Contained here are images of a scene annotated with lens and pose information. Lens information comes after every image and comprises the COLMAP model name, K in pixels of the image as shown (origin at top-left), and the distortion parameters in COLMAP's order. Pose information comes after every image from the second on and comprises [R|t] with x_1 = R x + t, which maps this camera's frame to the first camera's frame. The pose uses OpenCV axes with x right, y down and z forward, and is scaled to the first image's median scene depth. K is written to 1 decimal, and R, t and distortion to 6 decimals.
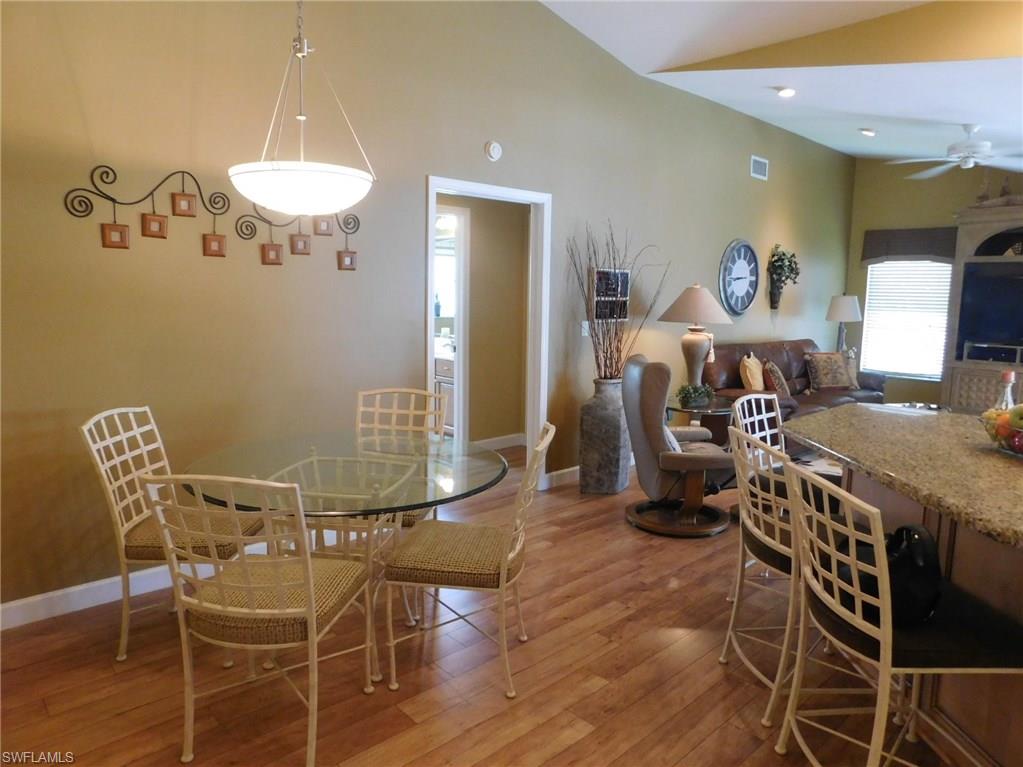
lens RADIAL K [[672.4, 0, 511.5], [0, 672.4, 383.5], [0, 0, 1]] dist [-0.075726, 0.062106]
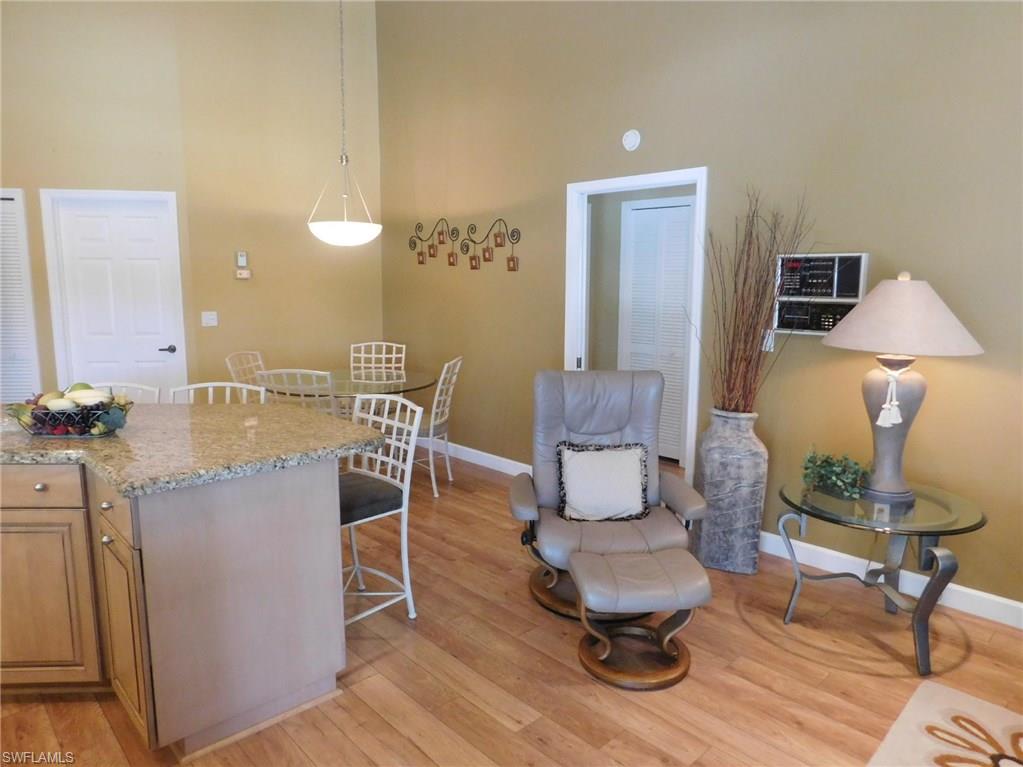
lens RADIAL K [[672.4, 0, 511.5], [0, 672.4, 383.5], [0, 0, 1]] dist [-0.075726, 0.062106]
pose [[0.017123, 0.135978, -0.990564, 1.263131], [-0.142233, 0.980965, 0.132201, -0.142165], [0.989685, 0.138627, 0.036138, 1.108571]]
